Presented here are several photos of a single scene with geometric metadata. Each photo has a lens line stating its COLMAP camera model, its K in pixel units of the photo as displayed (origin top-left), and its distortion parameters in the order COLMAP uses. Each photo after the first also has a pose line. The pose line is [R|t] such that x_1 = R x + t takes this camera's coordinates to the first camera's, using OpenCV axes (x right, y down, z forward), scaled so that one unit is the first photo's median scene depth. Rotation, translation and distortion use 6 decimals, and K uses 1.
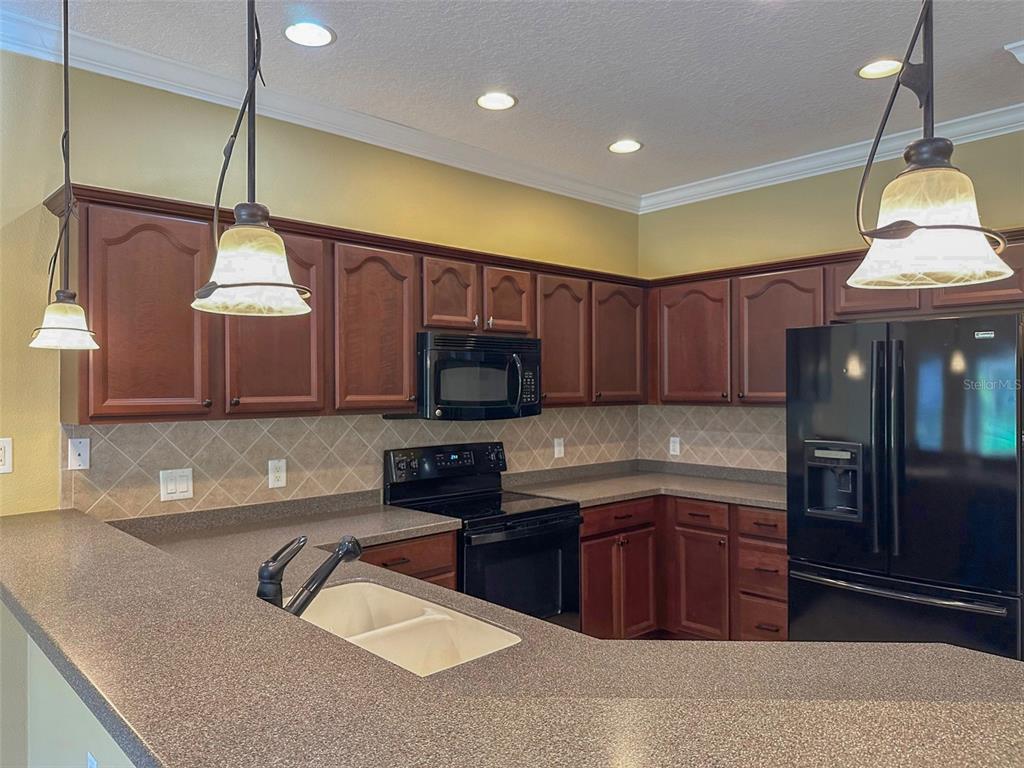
lens RADIAL K [[720.2, 0, 516.5], [0, 720.2, 387.3], [0, 0, 1]] dist [0.053919, -0.045649]
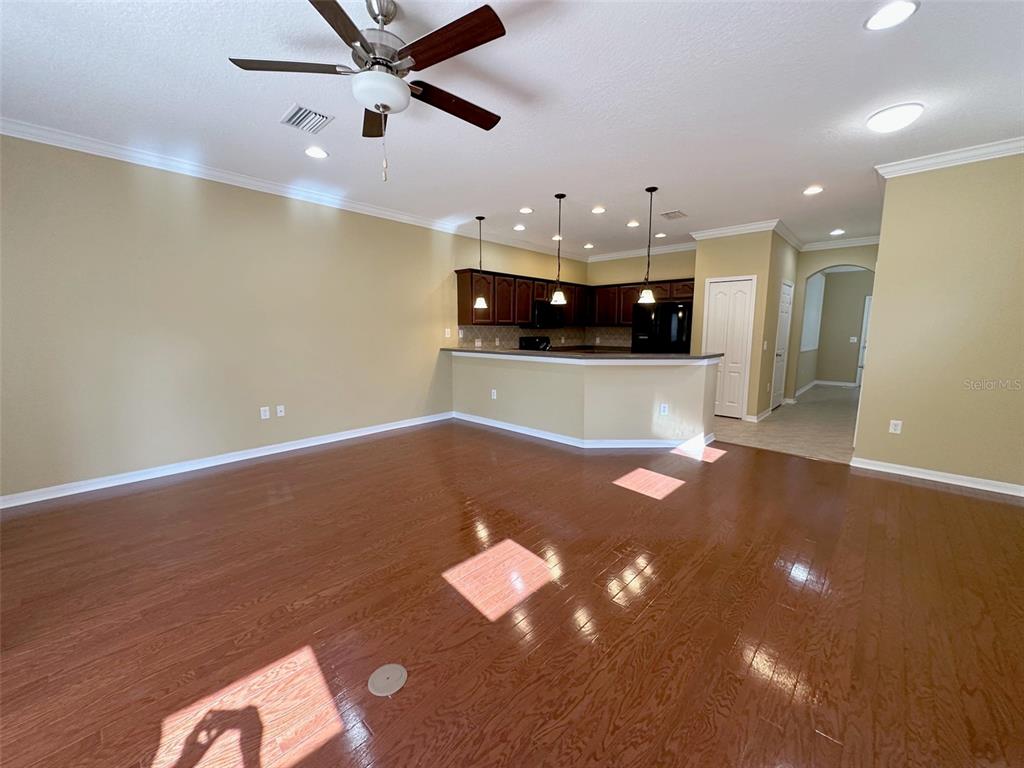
lens RADIAL K [[408.1, 0, 514.4], [0, 408.1, 385.8], [0, 0, 1]] dist [0.000286, 0.002596]
pose [[0.997754, -0.003533, 0.066888, -0.377654], [-0.005545, 0.990824, 0.135044, 0.058552], [-0.066752, -0.135112, 0.988579, -1.084149]]
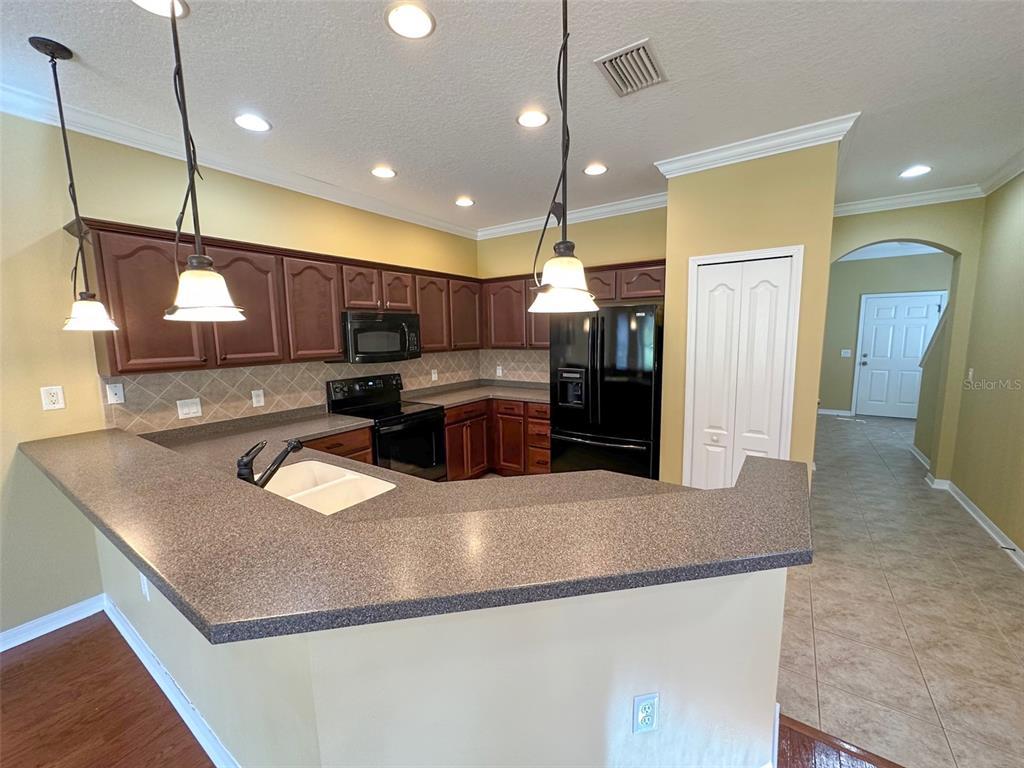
lens RADIAL K [[408.1, 0, 513.2], [0, 408.1, 384.5], [0, 0, 1]] dist [0.000286, 0.002596]
pose [[0.976655, -0.040339, 0.210992, 0.047968], [0.013294, 0.991677, 0.128061, -0.025599], [-0.214402, -0.122267, 0.969063, -0.036171]]
